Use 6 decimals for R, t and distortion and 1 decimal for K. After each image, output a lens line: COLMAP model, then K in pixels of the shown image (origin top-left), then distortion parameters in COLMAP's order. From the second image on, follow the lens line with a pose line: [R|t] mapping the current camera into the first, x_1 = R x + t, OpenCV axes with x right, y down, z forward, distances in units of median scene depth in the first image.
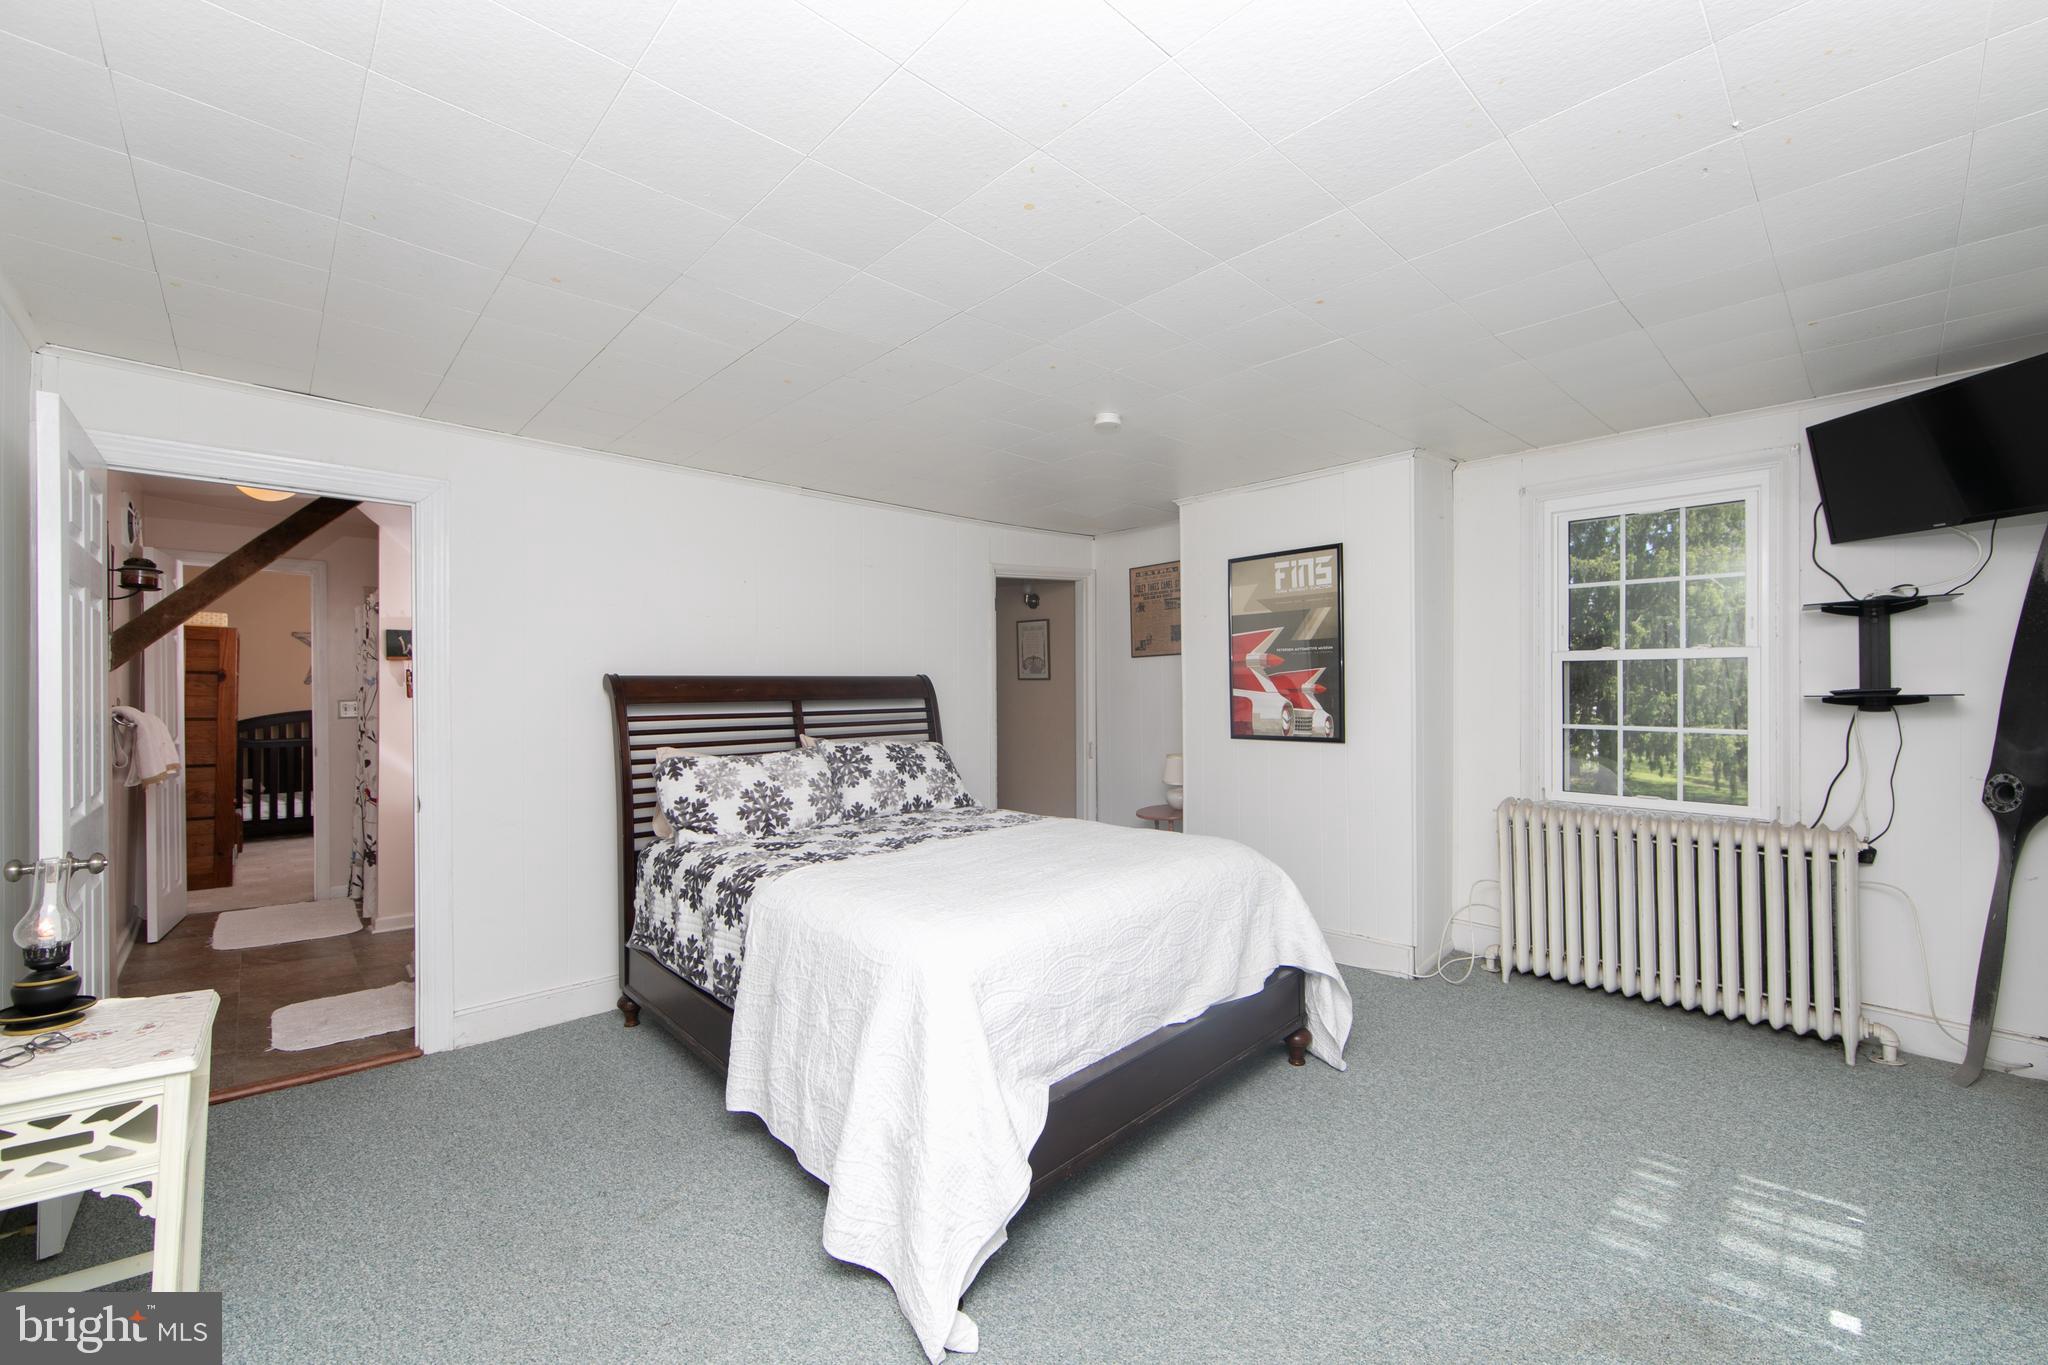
lens RADIAL K [[815.3, 0, 1034.2], [0, 815.3, 683.0], [0, 0, 1]] dist [-0.002375, -0.000031]
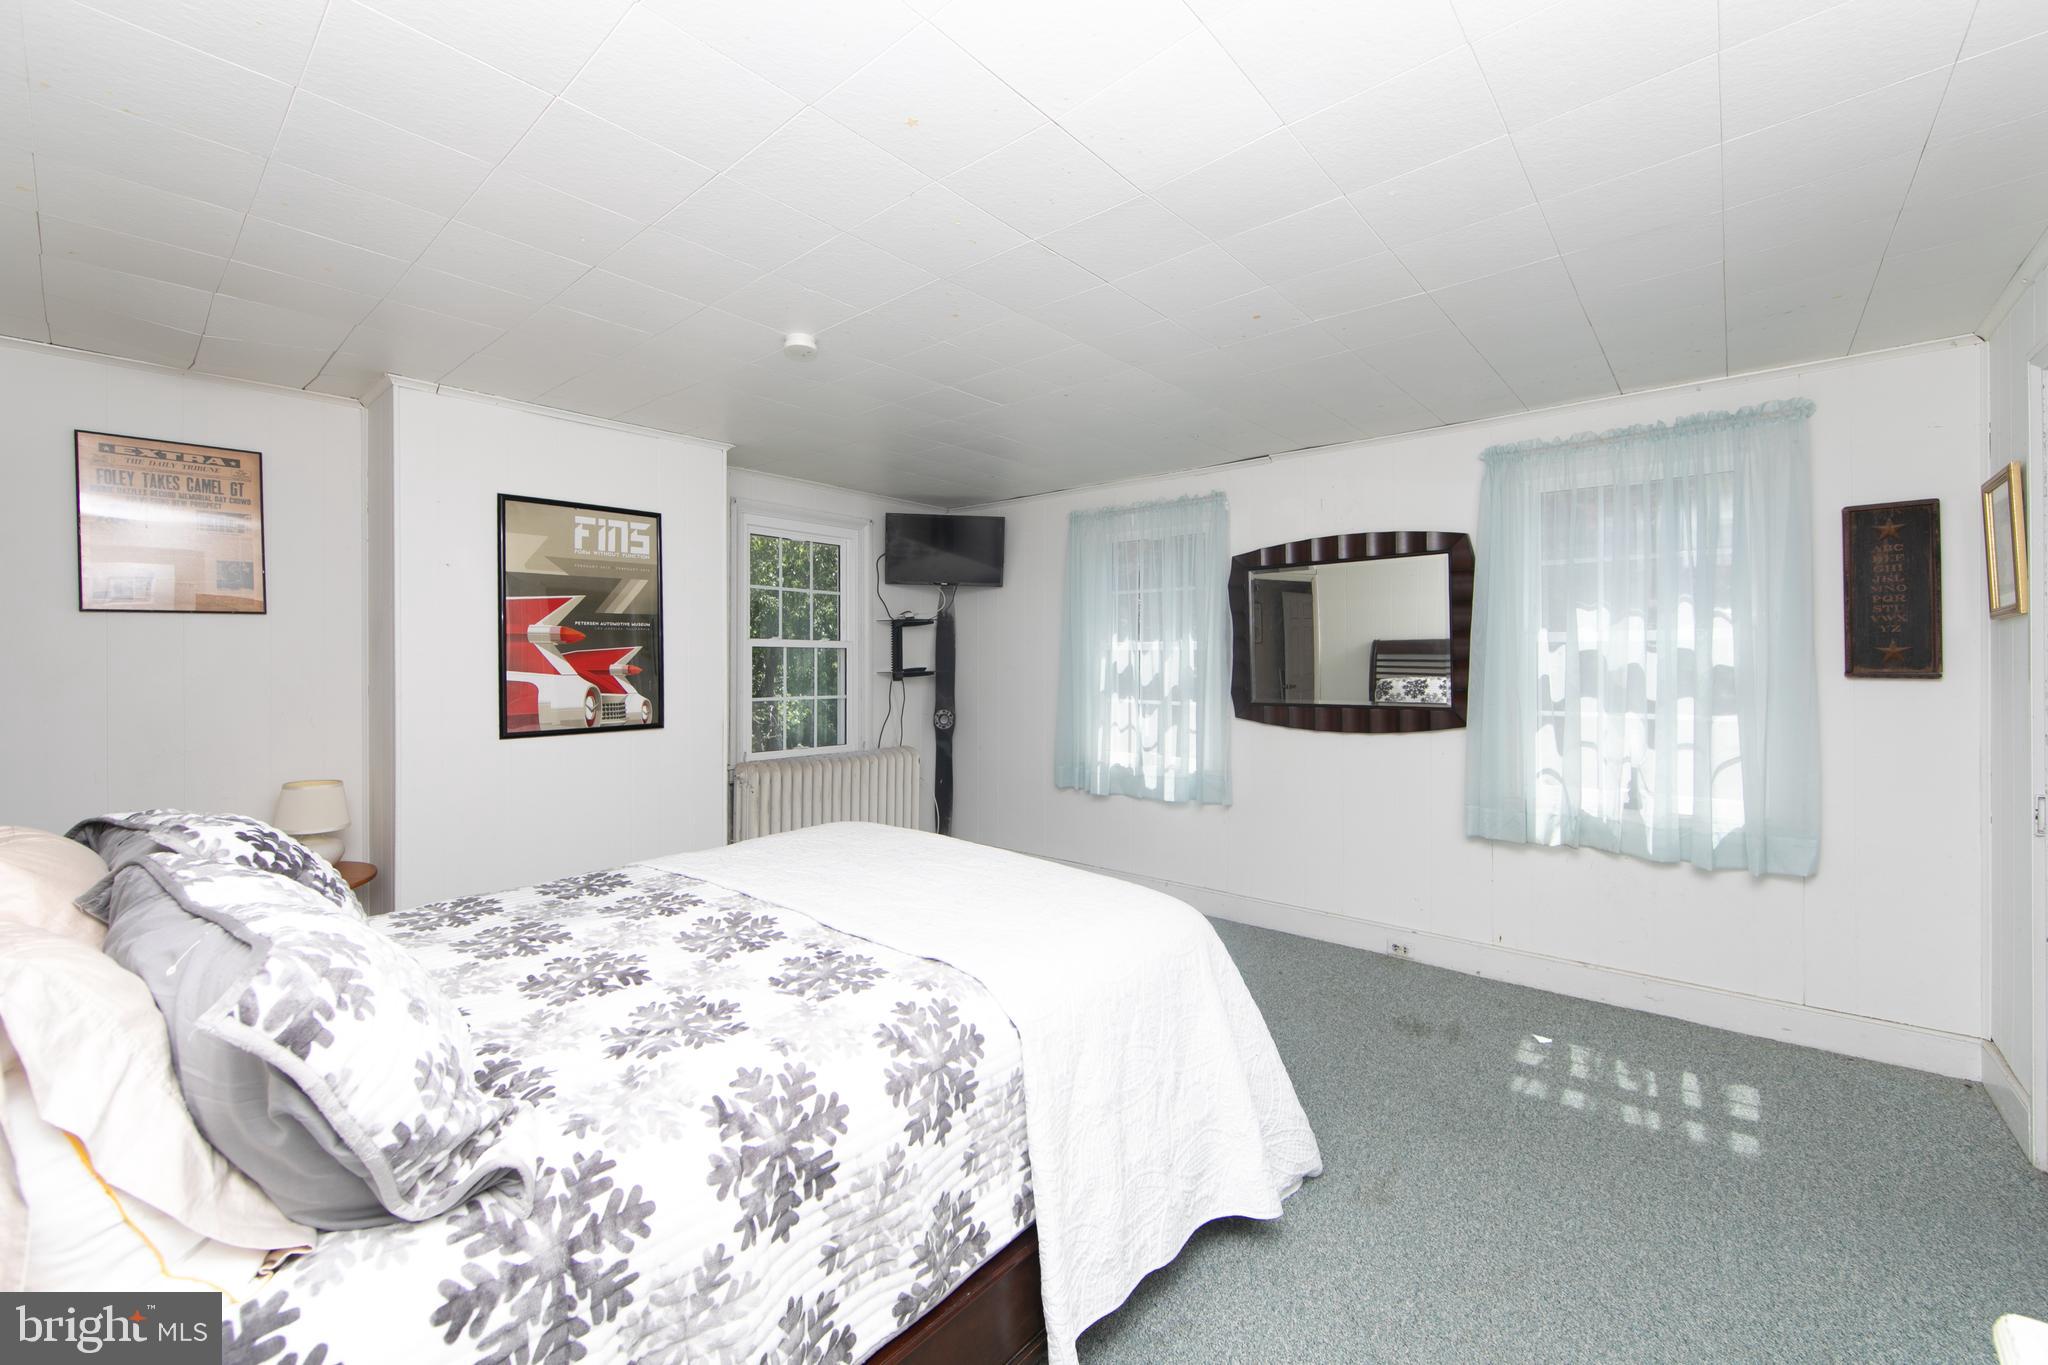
lens RADIAL K [[815.3, 0, 1034.2], [0, 815.3, 683.0], [0, 0, 1]] dist [-0.002375, -0.000031]
pose [[-0.105960, -0.017076, 0.994224, -0.595977], [0.001693, 0.999848, 0.017353, 0.006586], [-0.994369, 0.003521, -0.105915, 0.671444]]
